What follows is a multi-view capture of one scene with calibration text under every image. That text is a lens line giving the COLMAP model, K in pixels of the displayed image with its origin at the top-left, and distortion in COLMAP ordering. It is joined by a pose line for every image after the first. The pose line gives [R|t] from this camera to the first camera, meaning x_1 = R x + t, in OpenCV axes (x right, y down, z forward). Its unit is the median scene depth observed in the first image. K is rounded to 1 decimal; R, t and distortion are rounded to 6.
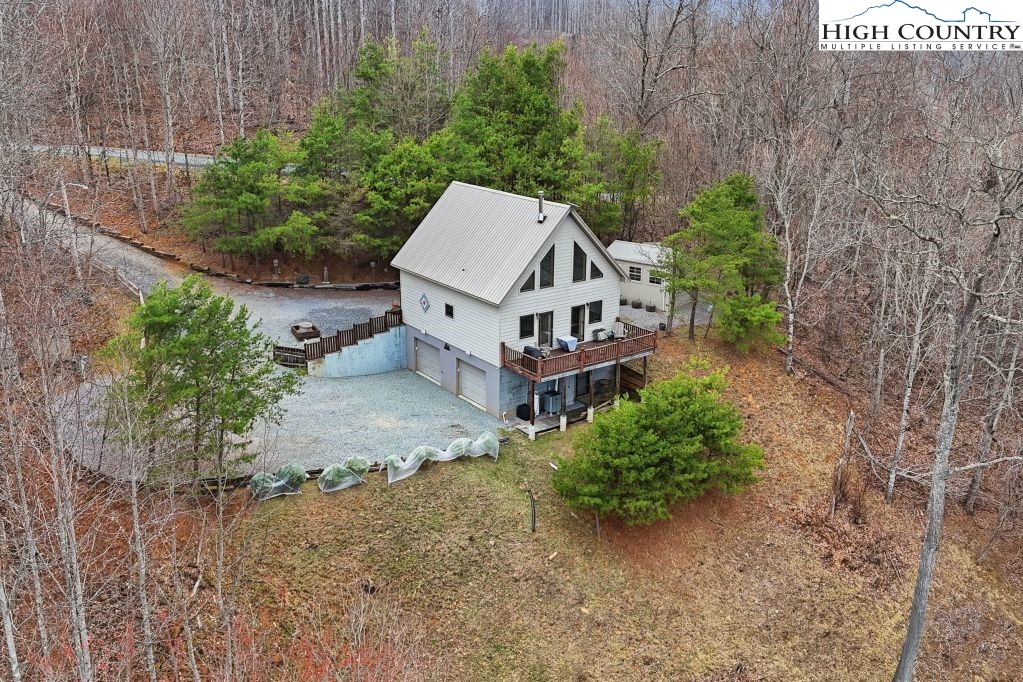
lens RADIAL K [[880.6, 0, 511.5], [0, 880.6, 341.2], [0, 0, 1]] dist [0.028583, -0.001010]
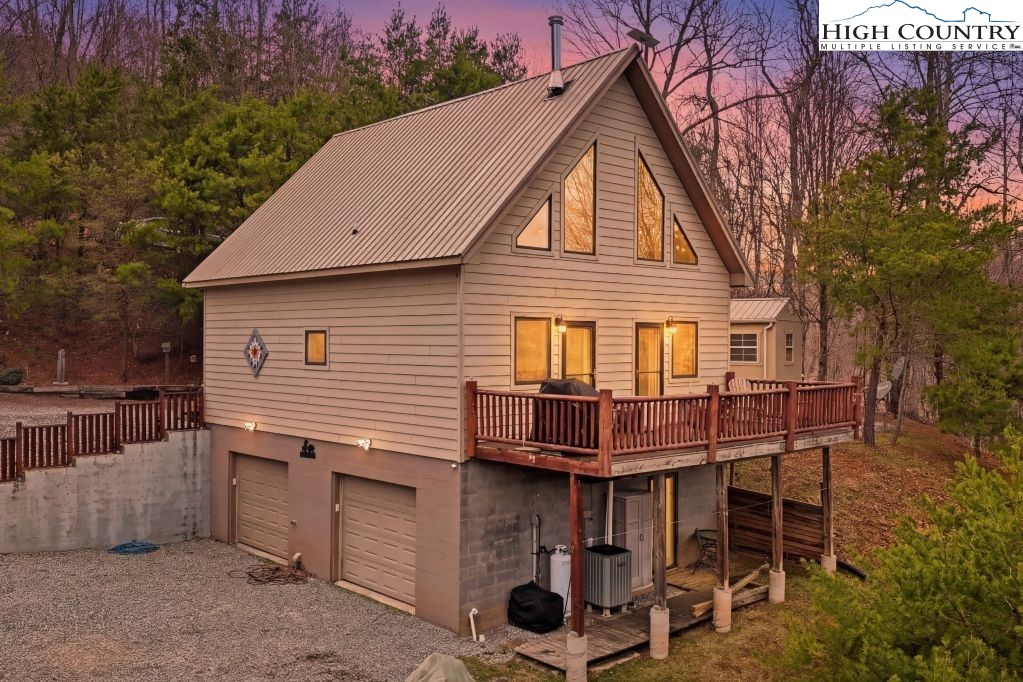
lens RADIAL K [[880.6, 0, 507.4], [0, 880.6, 343.5], [0, 0, 1]] dist [0.028583, -0.001010]
pose [[0.993237, -0.003468, 0.116053, -0.033303], [0.039216, 0.950832, -0.307215, 0.087550], [-0.109281, 0.309688, 0.944537, 0.649386]]
